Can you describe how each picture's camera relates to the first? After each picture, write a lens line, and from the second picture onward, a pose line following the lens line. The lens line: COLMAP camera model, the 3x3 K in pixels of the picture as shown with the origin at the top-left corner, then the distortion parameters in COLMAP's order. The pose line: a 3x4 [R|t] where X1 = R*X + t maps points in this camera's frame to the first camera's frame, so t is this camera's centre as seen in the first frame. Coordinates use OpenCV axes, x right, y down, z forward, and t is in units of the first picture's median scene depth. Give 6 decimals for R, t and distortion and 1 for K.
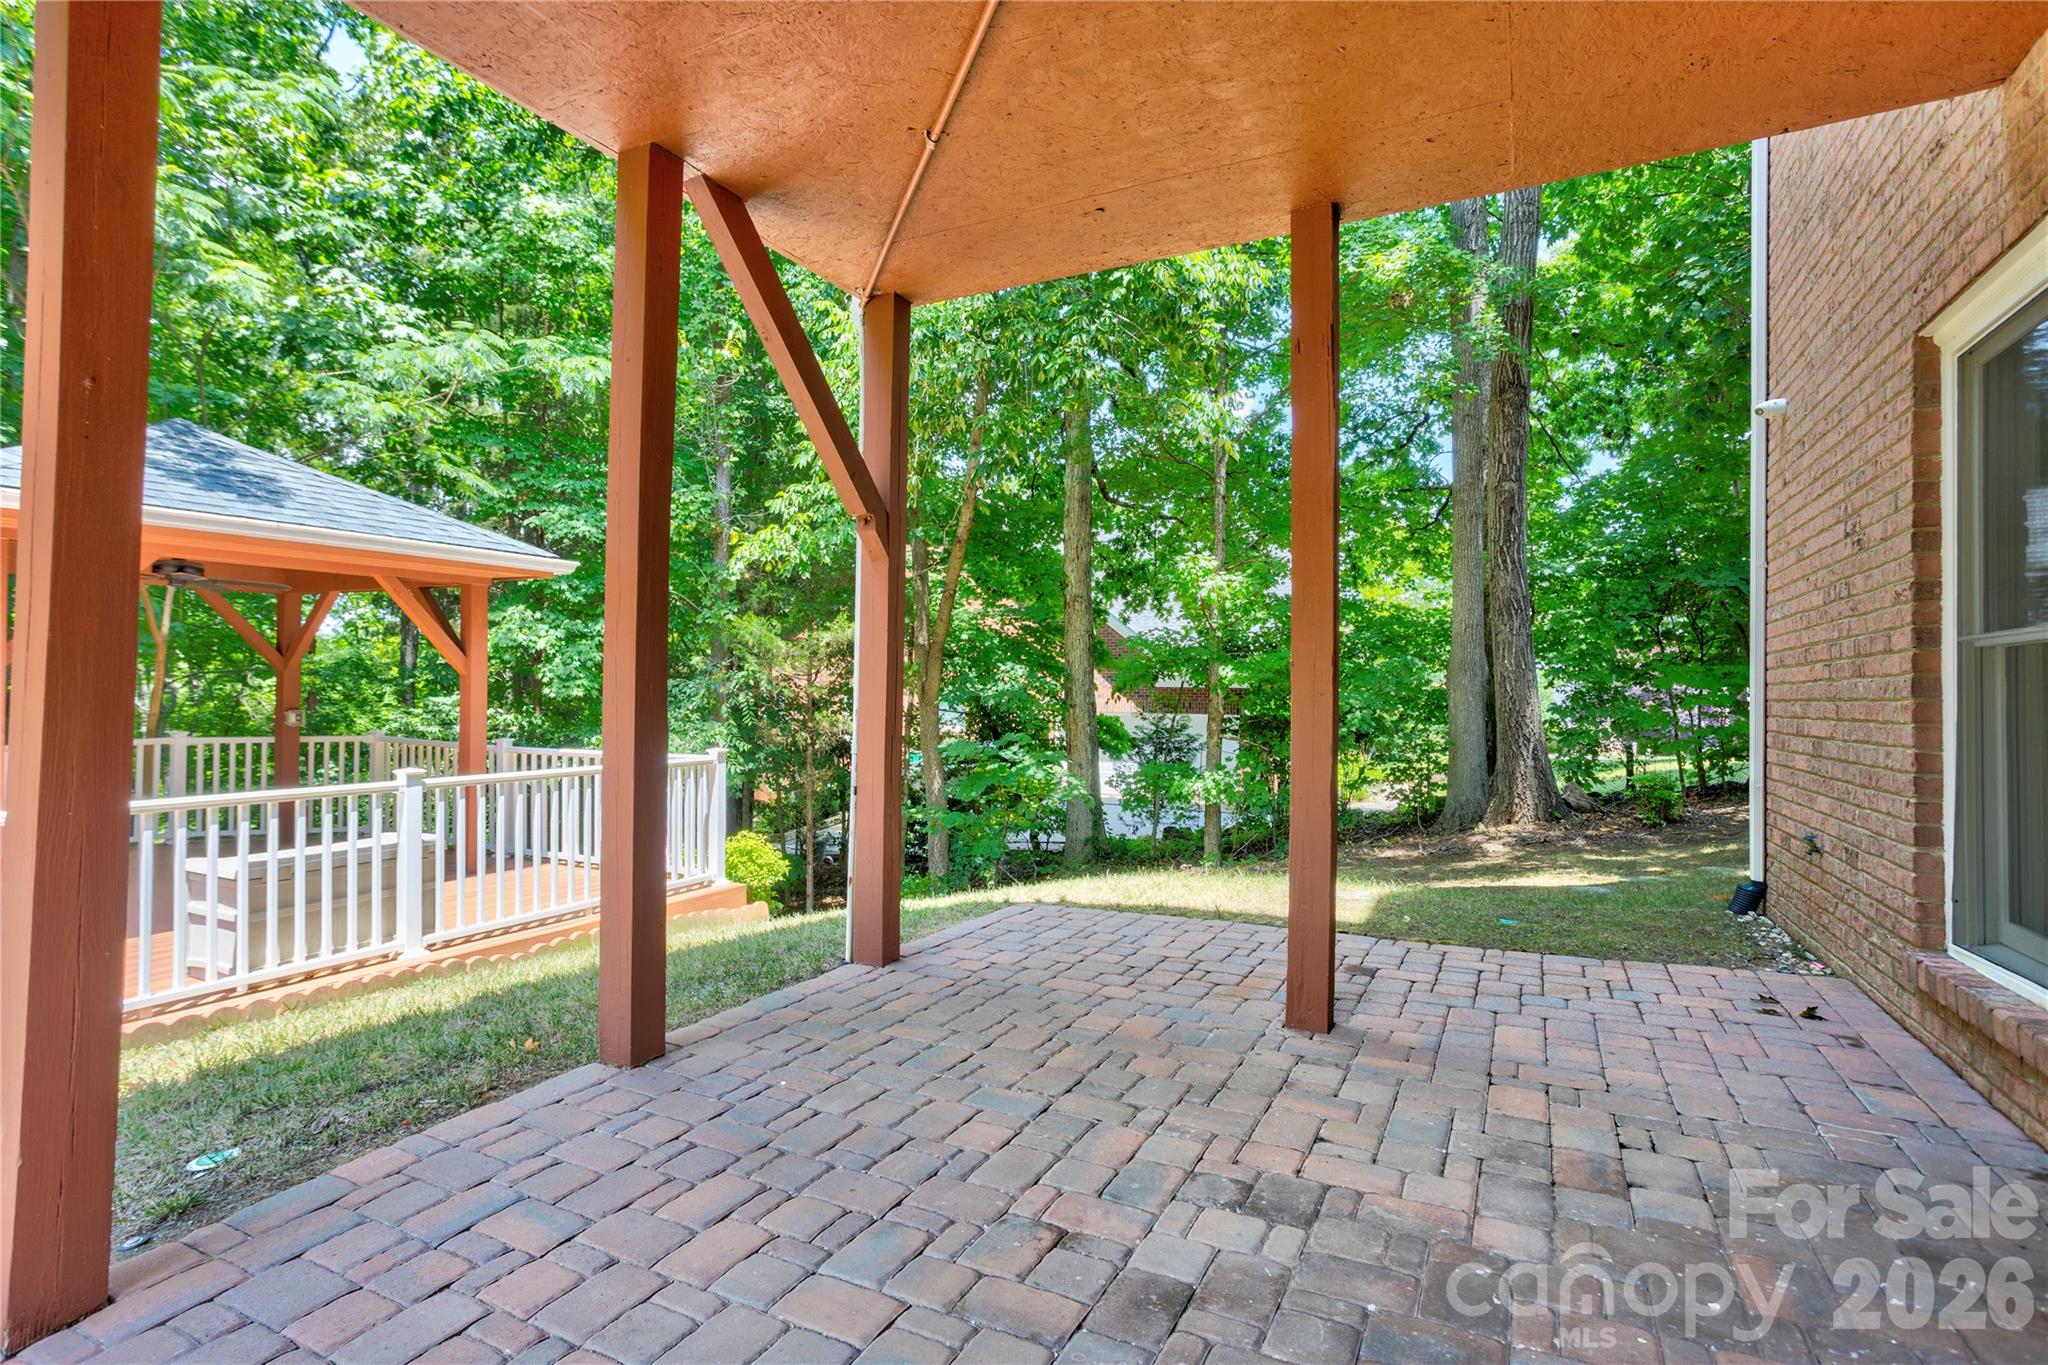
lens RADIAL K [[1014.3, 0, 1016.1], [0, 1014.3, 679.9], [0, 0, 1]] dist [-0.034946, 0.001040]
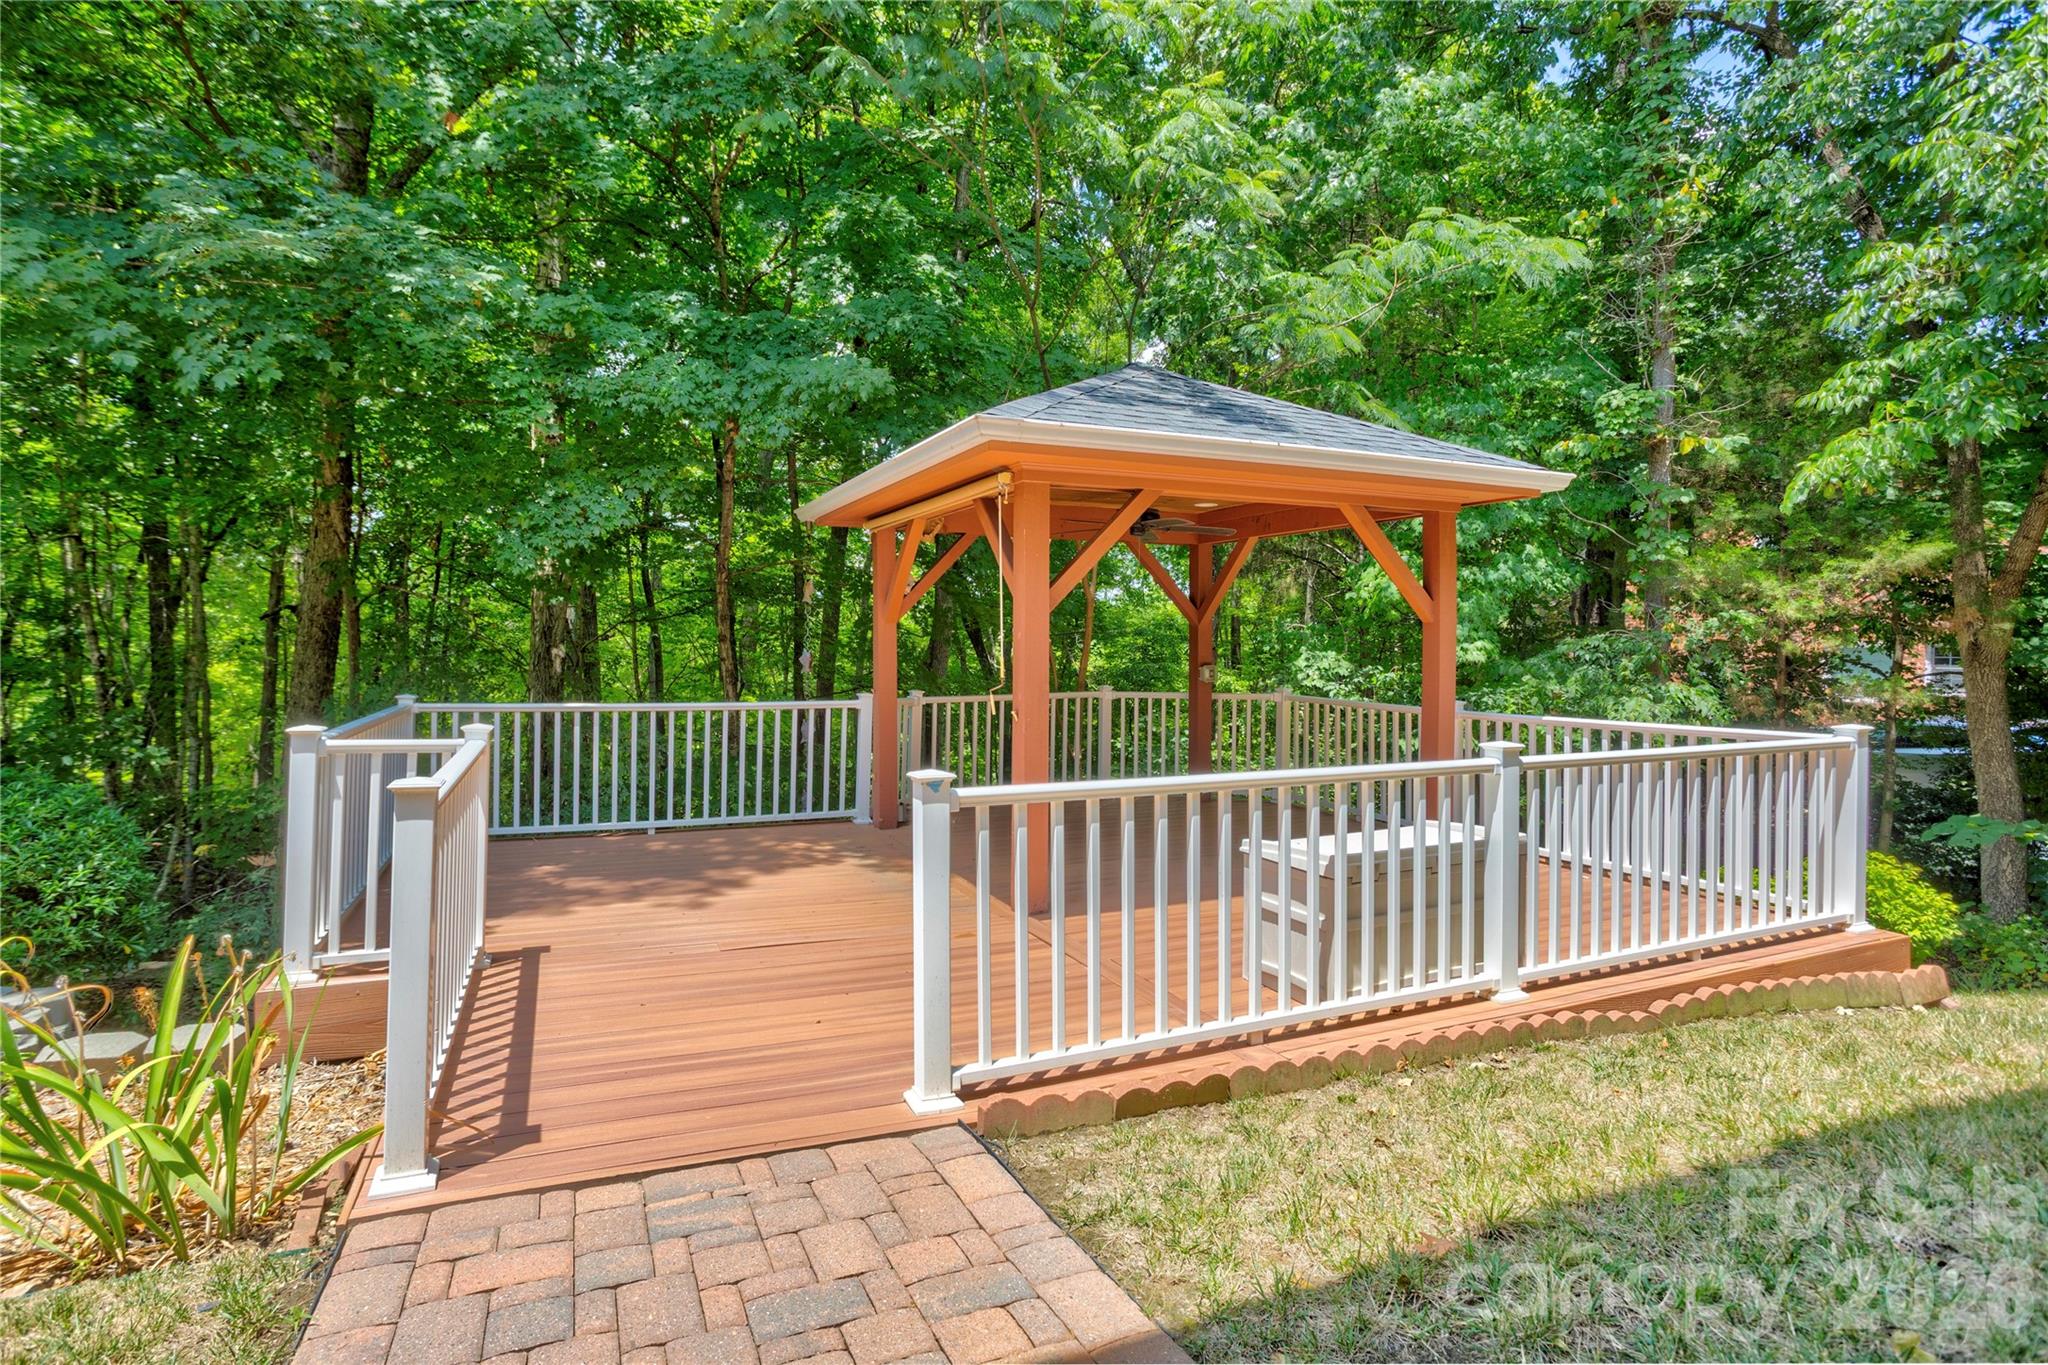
lens RADIAL K [[1014.3, 0, 1016.9], [0, 1014.3, 686.5], [0, 0, 1]] dist [-0.034946, 0.001040]
pose [[0.779293, 0.022405, -0.626259, -0.460094], [0.005577, 0.999073, 0.042683, 0.016072], [0.626635, -0.036755, 0.778446, 0.221498]]
